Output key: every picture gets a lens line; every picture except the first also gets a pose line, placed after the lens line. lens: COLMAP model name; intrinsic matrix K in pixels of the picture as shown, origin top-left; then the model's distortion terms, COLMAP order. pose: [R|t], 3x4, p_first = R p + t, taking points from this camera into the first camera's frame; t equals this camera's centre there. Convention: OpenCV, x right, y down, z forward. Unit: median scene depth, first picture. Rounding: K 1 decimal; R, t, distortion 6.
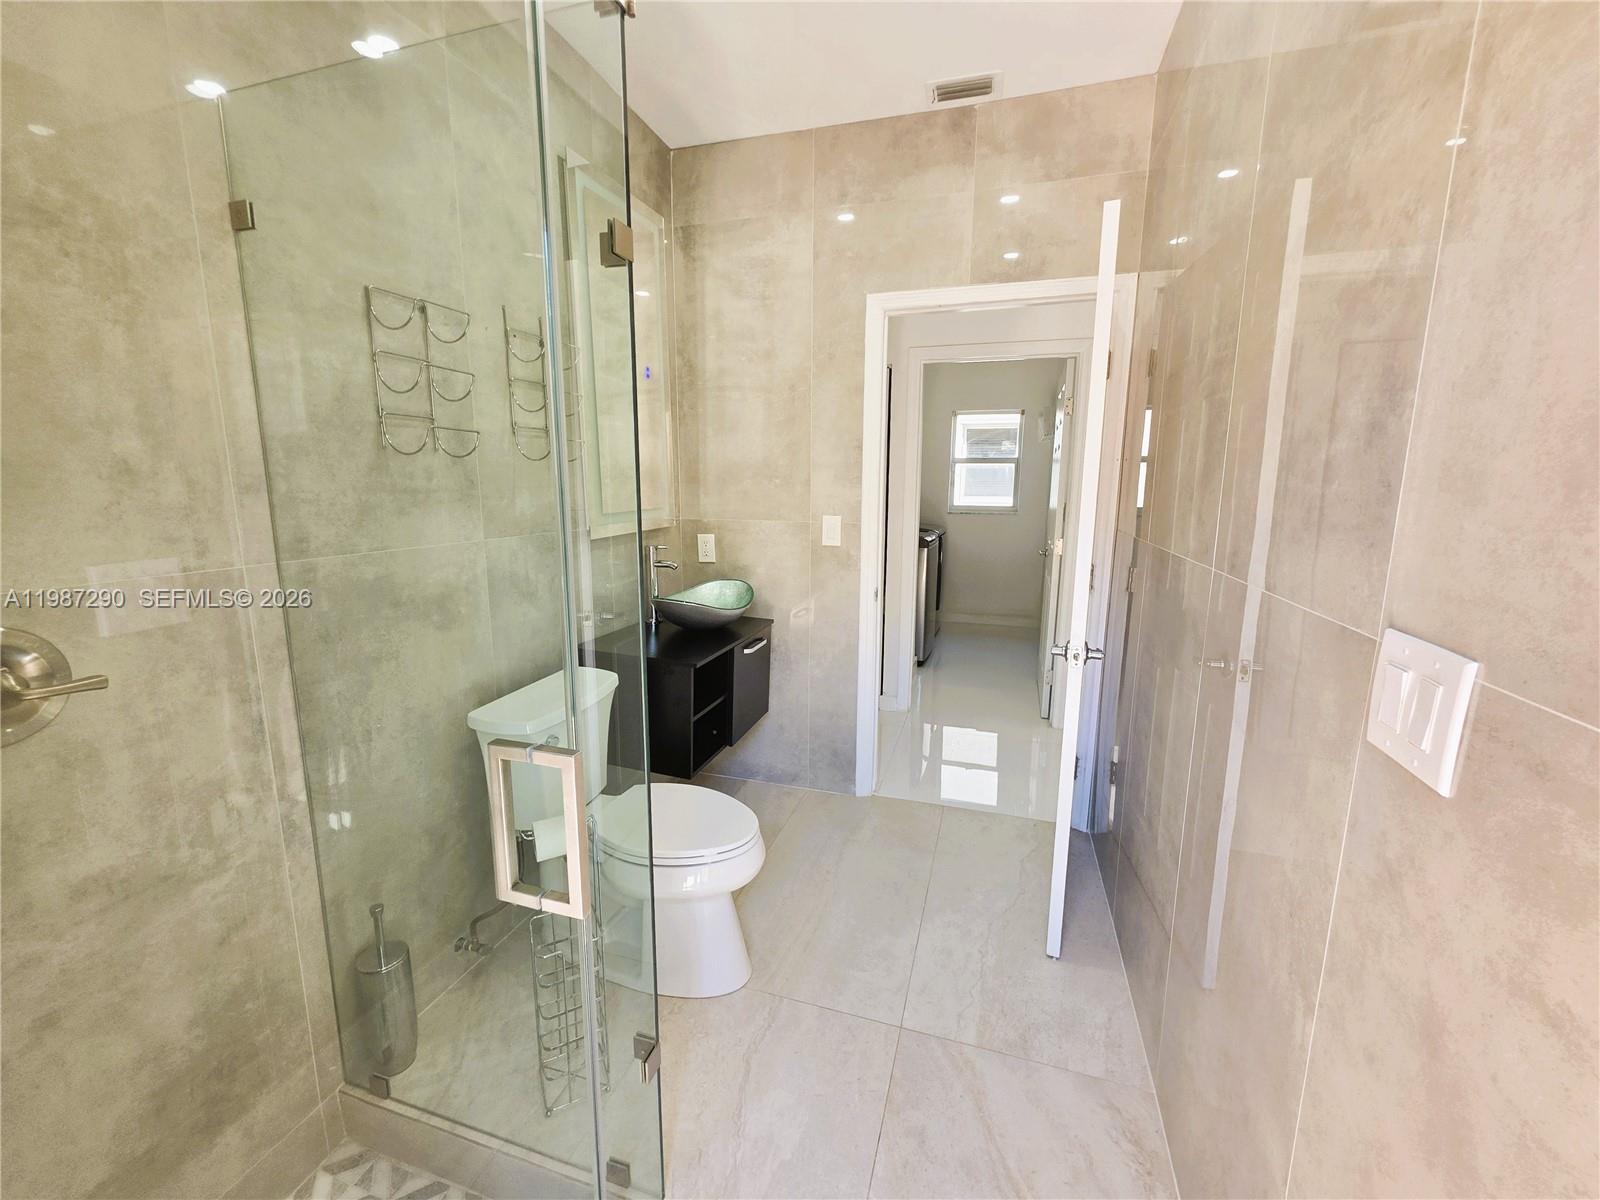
lens RADIAL K [[643.6, 0, 800.5], [0, 643.6, 592.4], [0, 0, 1]] dist [0.000779, 0.000050]
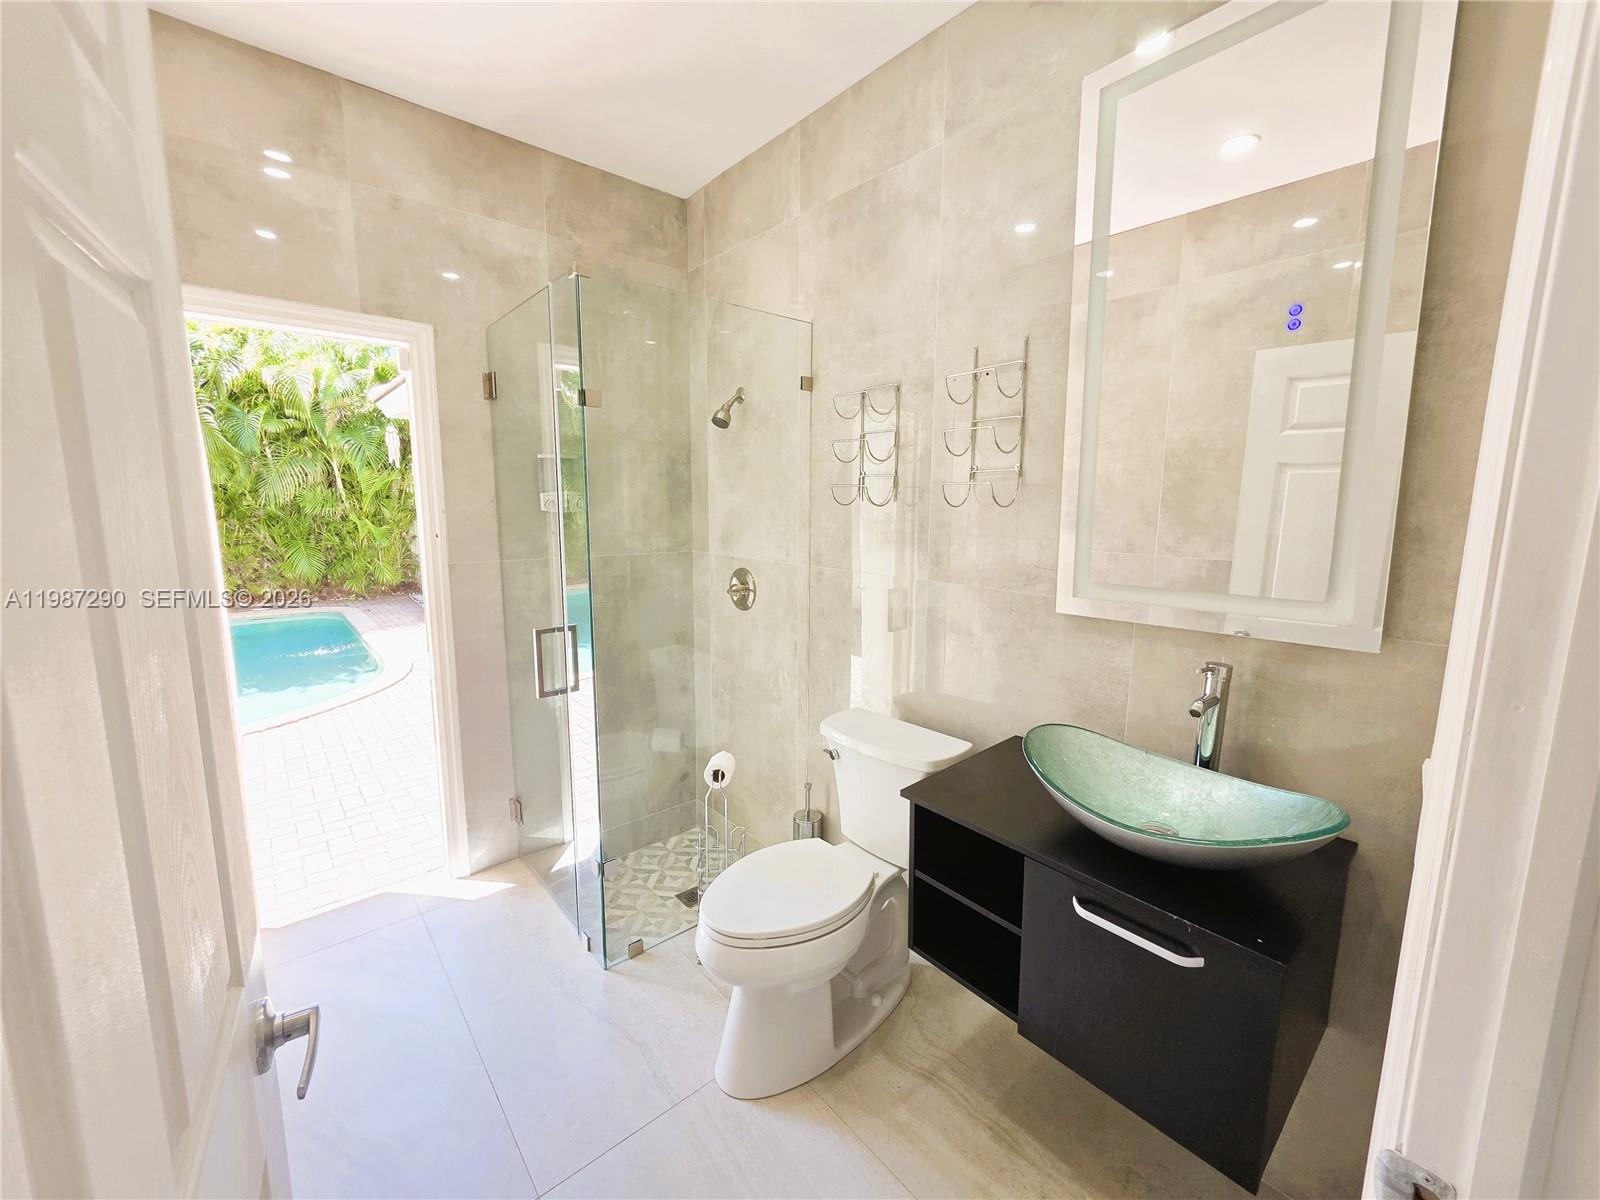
lens RADIAL K [[643.6, 0, 801.8], [0, 643.6, 596.0], [0, 0, 1]] dist [0.000779, 0.000050]
pose [[-0.530749, 0.116212, -0.839524, 0.584014], [-0.156838, 0.959979, 0.232039, -0.301952], [0.832891, 0.254824, -0.491281, 1.495251]]
